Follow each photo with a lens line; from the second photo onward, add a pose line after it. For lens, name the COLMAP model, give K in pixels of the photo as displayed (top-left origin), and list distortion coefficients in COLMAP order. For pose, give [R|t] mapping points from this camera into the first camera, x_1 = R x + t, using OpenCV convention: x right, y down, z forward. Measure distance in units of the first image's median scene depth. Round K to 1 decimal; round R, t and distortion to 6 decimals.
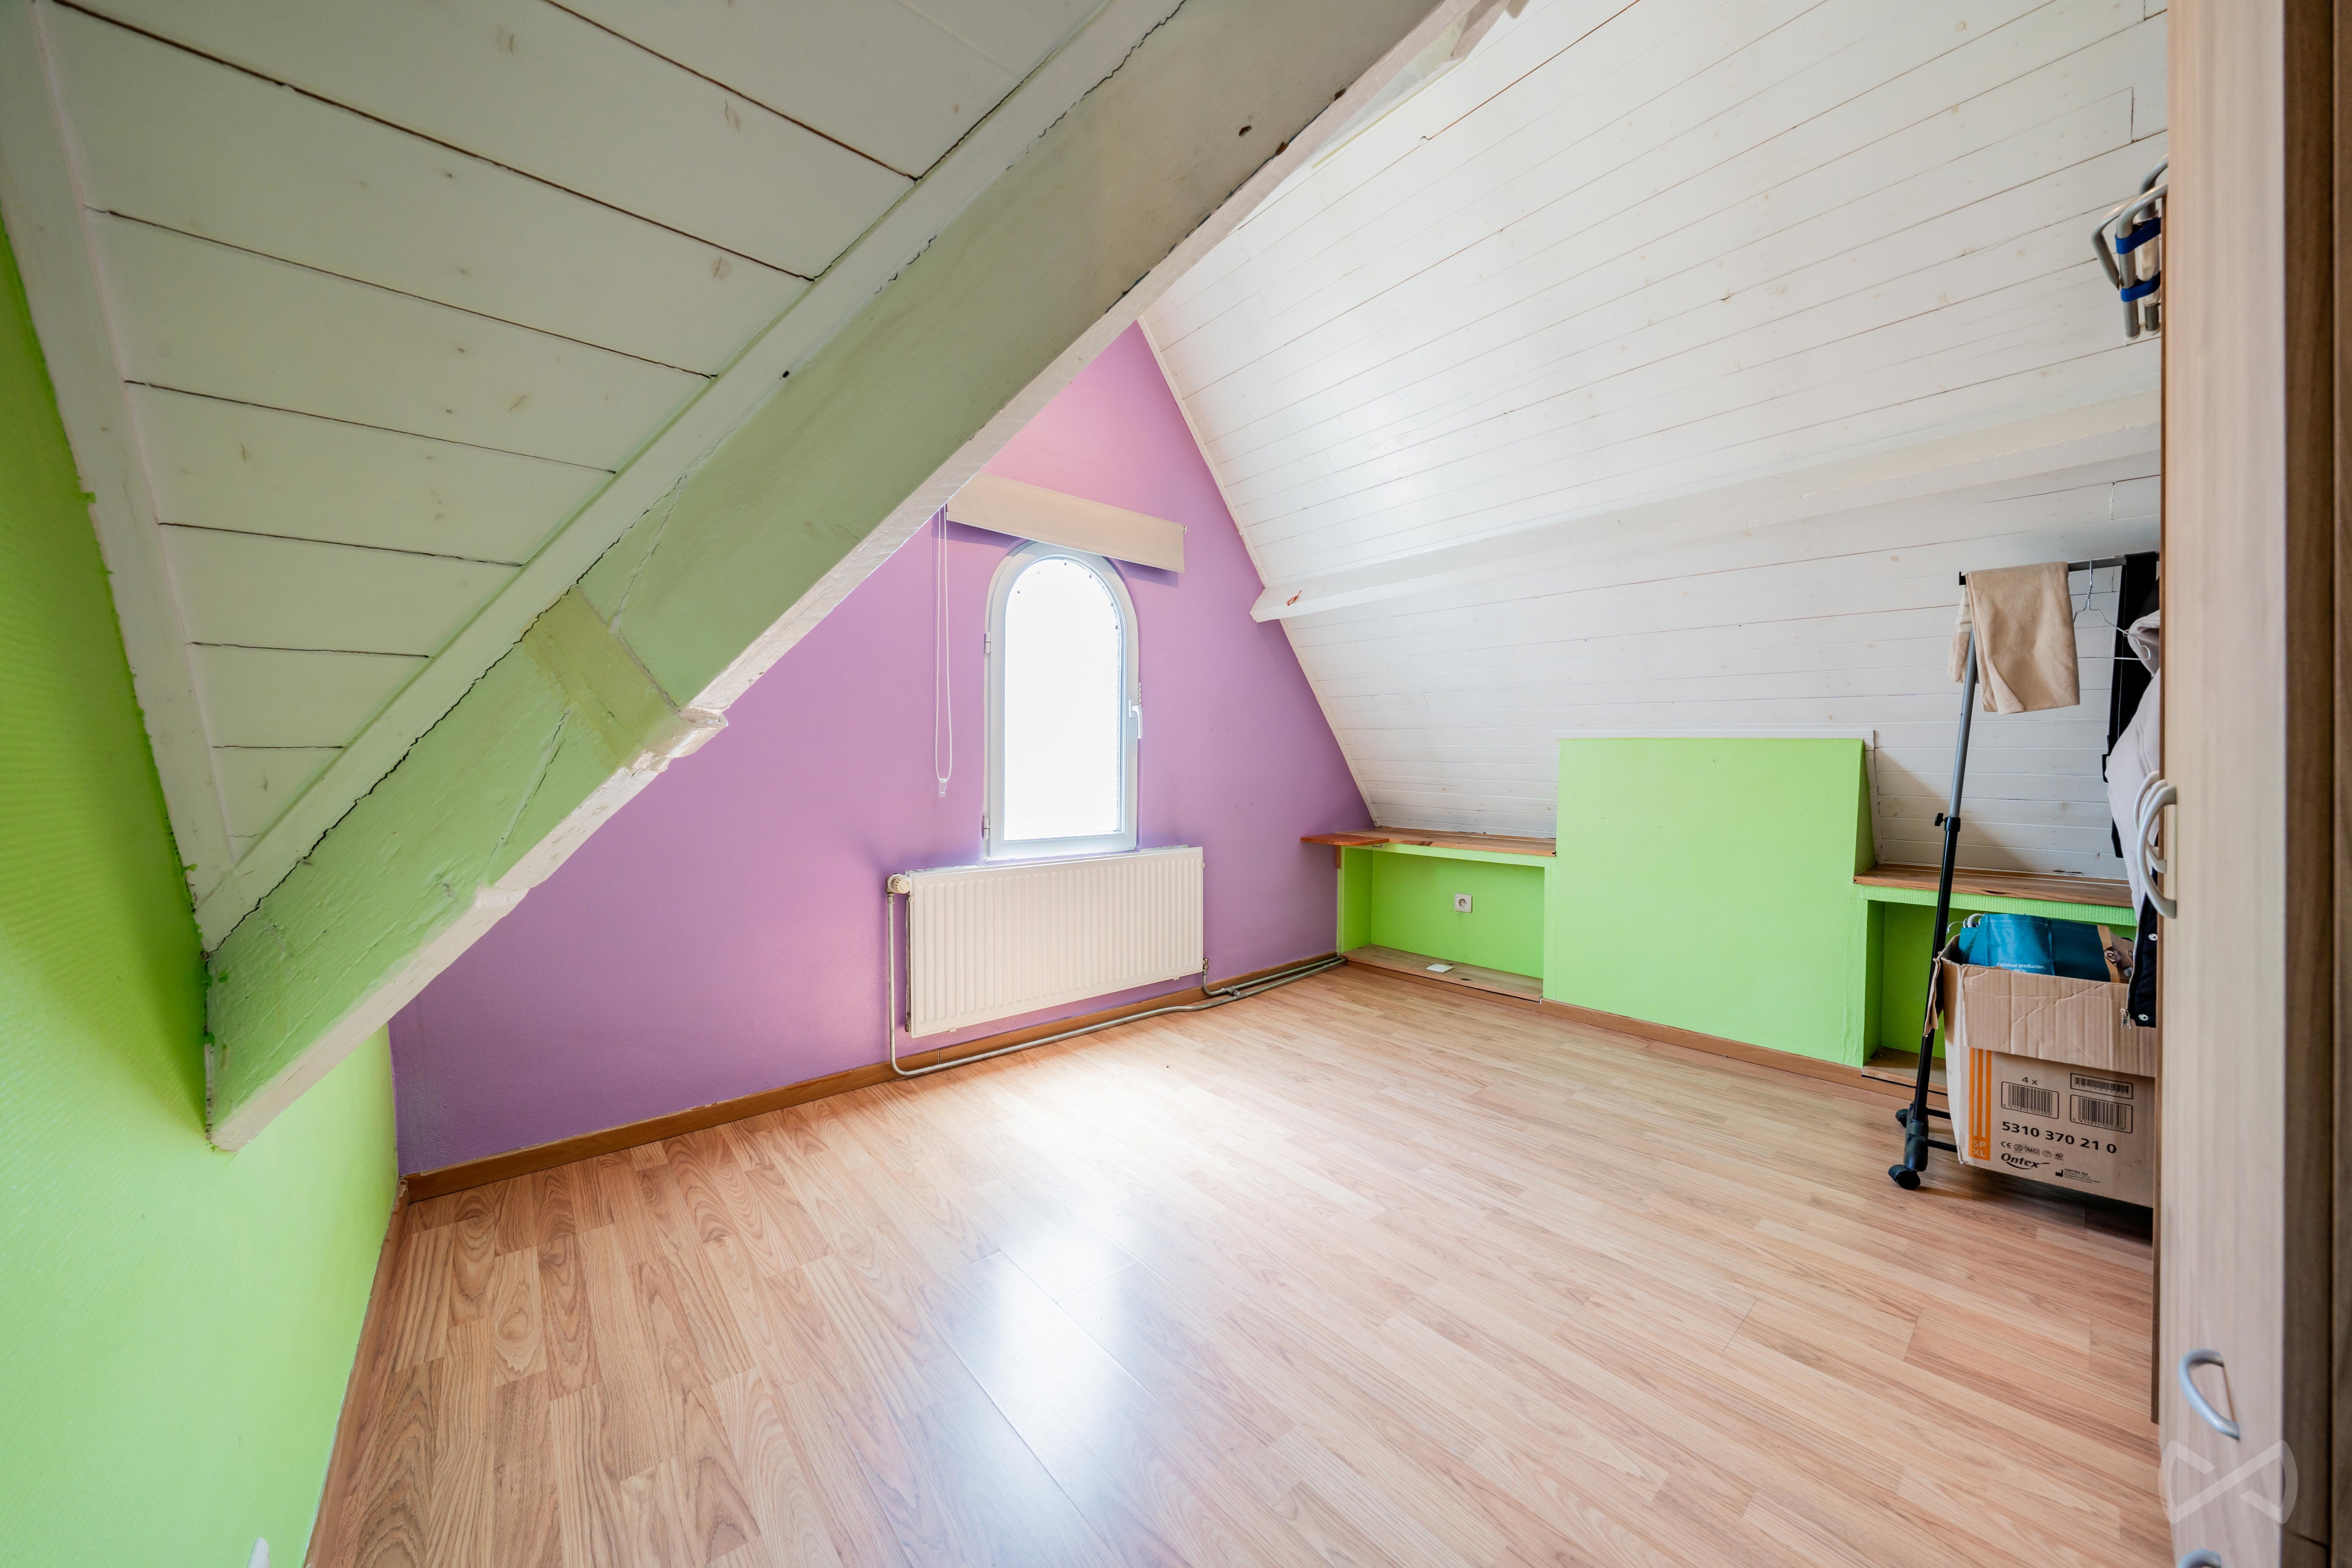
lens RADIAL K [[798.6, 0, 1168.4], [0, 798.6, 789.8], [0, 0, 1]] dist [-0.002412, -0.001595]
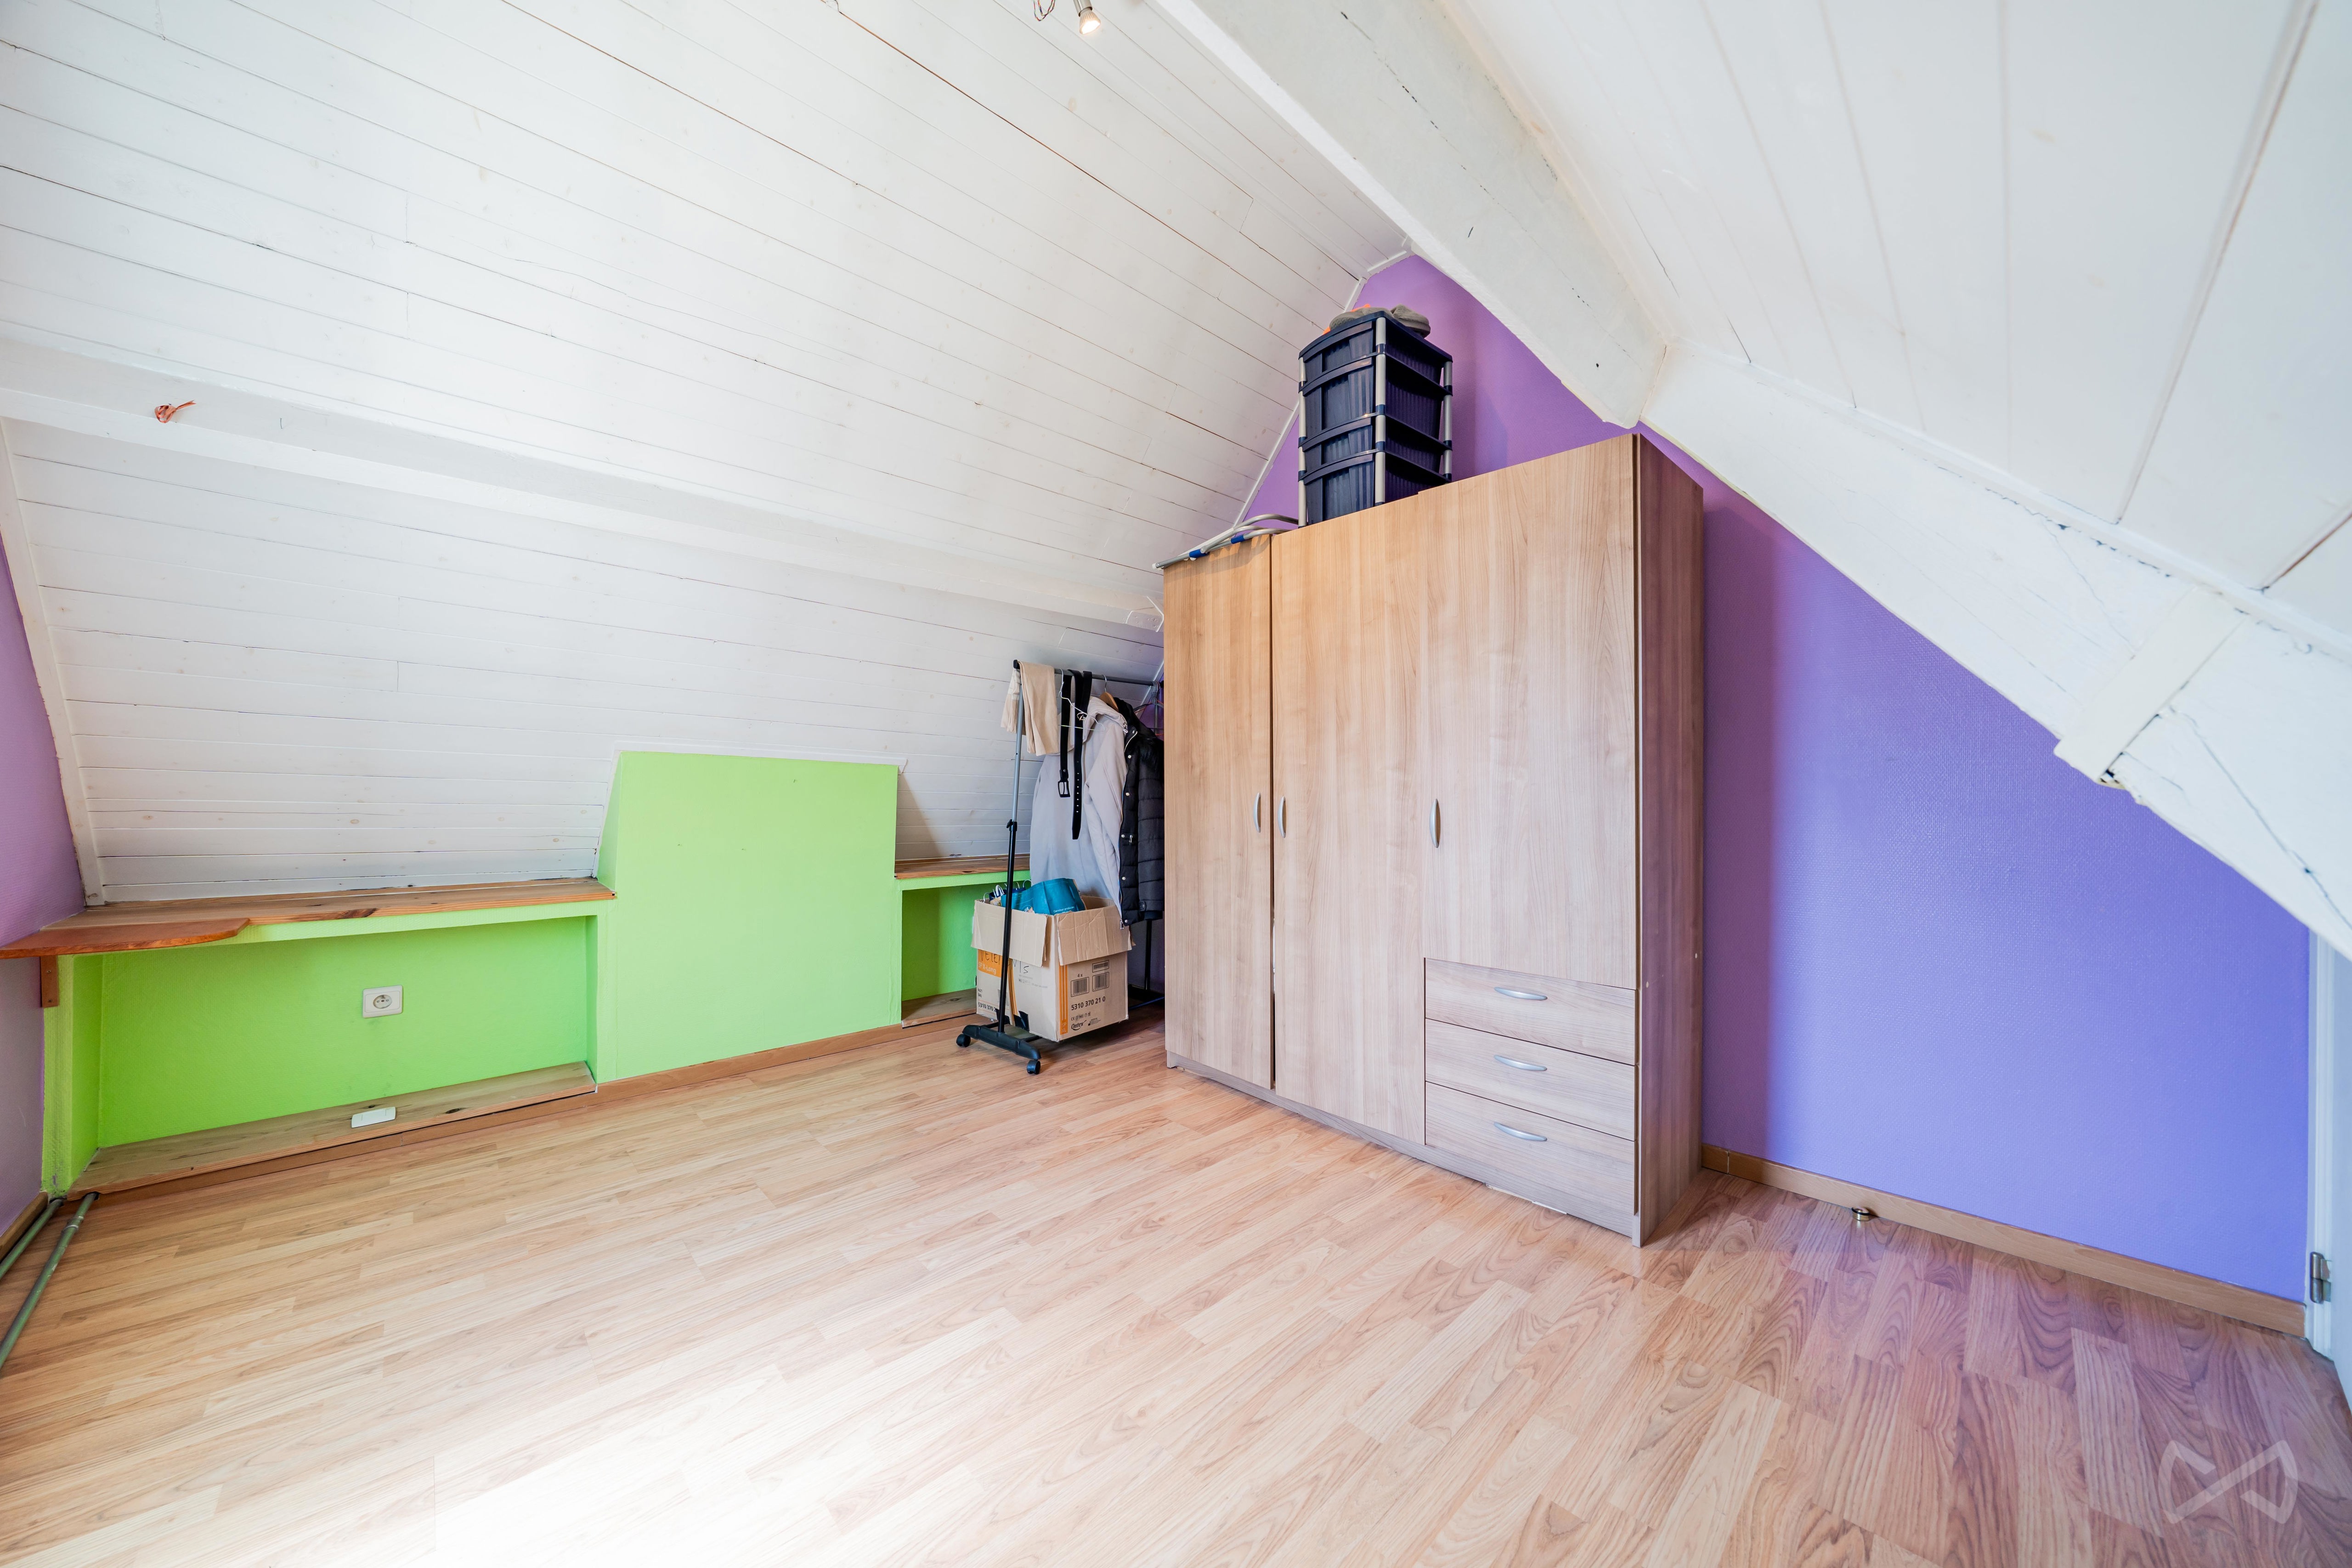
lens RADIAL K [[798.6, 0, 1168.4], [0, 798.6, 789.8], [0, 0, 1]] dist [-0.002412, -0.001595]
pose [[-0.052323, -0.002007, 0.998628, -0.493628], [0.022161, 0.999749, 0.003170, -0.021841], [-0.998384, 0.022297, -0.052265, 0.721201]]
